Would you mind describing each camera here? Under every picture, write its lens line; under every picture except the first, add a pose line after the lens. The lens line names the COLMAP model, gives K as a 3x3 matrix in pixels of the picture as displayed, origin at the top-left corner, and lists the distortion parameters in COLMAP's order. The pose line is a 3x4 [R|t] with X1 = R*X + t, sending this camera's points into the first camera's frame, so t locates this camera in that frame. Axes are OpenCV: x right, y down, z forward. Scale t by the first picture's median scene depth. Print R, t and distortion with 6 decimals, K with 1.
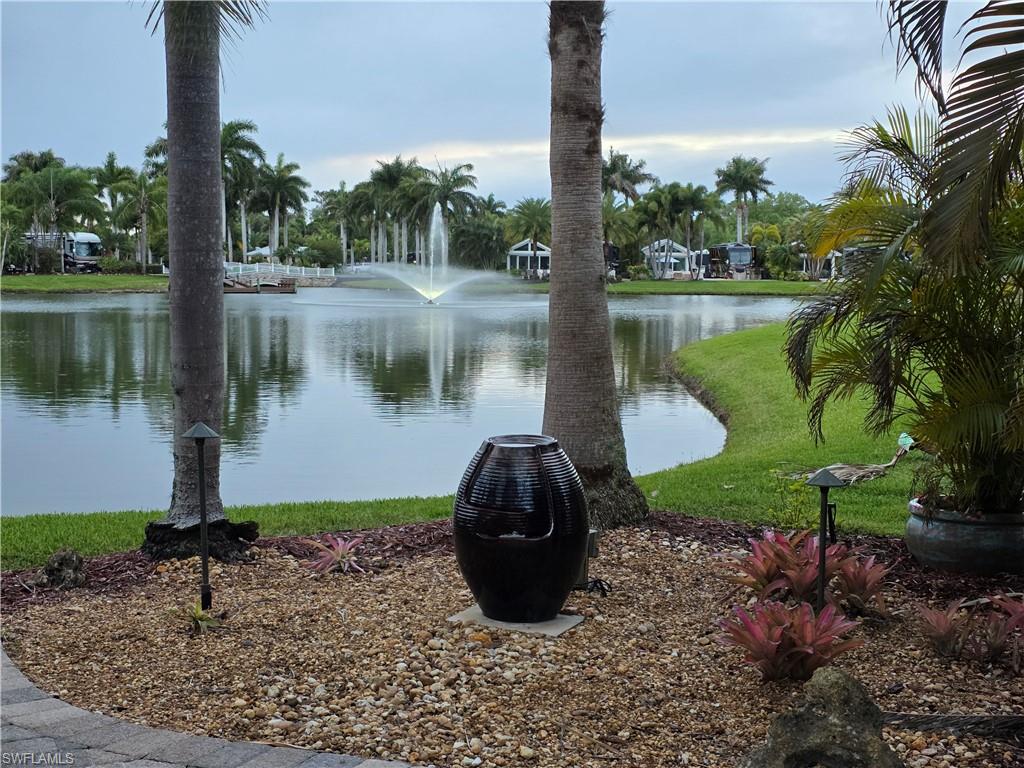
lens RADIAL K [[1344.6, 0, 514.9], [0, 1344.6, 392.0], [0, 0, 1]] dist [0.098139, 0.000000]
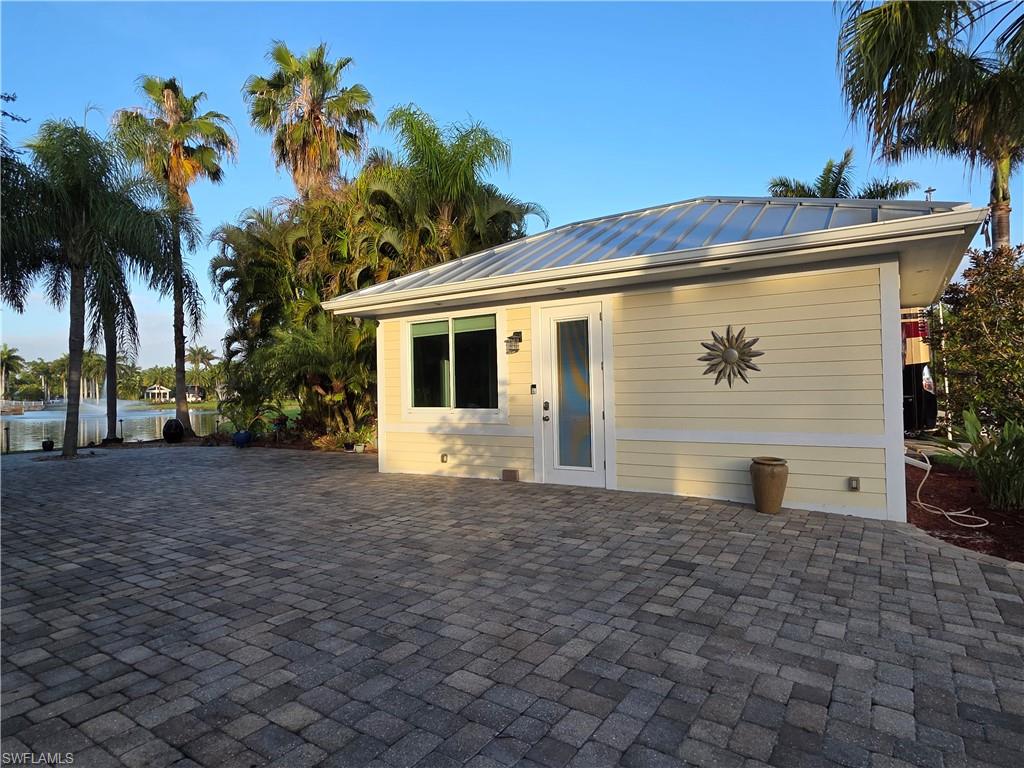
lens RADIAL K [[582.9, 0, 509.1], [0, 582.9, 381.0], [0, 0, 1]] dist [0.000619, -0.001496]
pose [[0.848077, -0.015512, 0.529647, -0.005975], [0.075048, 0.993011, -0.091085, 0.012308], [-0.524532, 0.116996, 0.843314, -0.129929]]
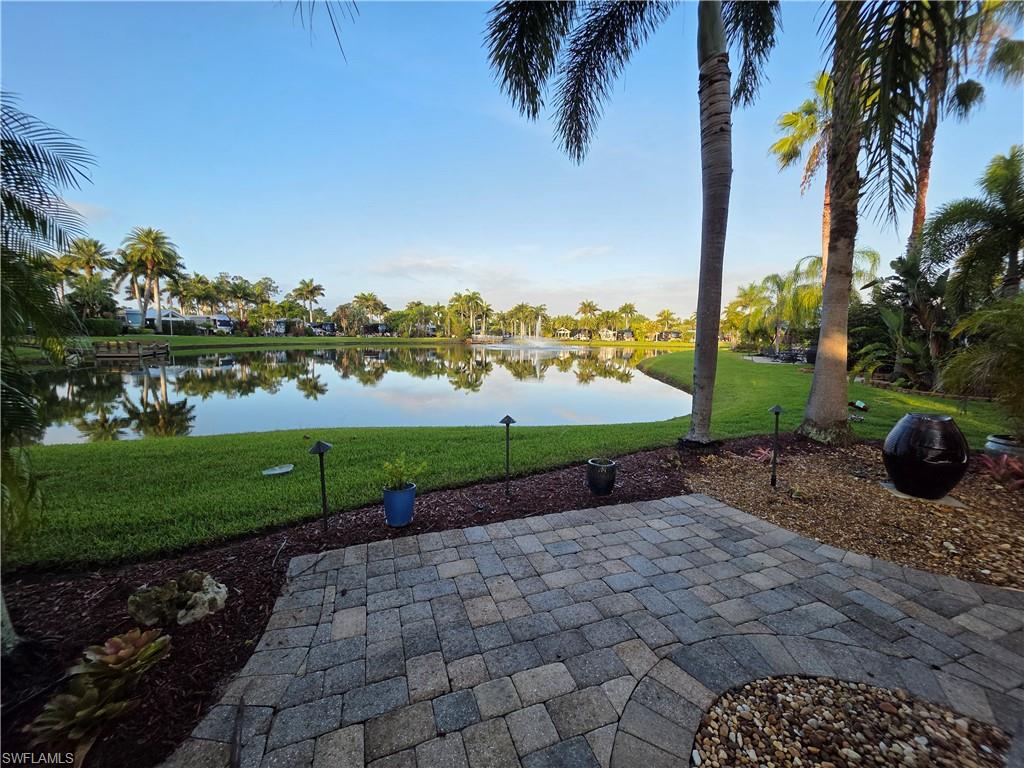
lens RADIAL K [[403.6, 0, 515.4], [0, 403.6, 381.9], [0, 0, 1]] dist [0.000394, -0.000301]
pose [[0.996855, 0.018642, -0.077020, -0.030359], [-0.017054, 0.999629, 0.021227, -0.001104], [0.077387, -0.019847, 0.996804, 0.014130]]
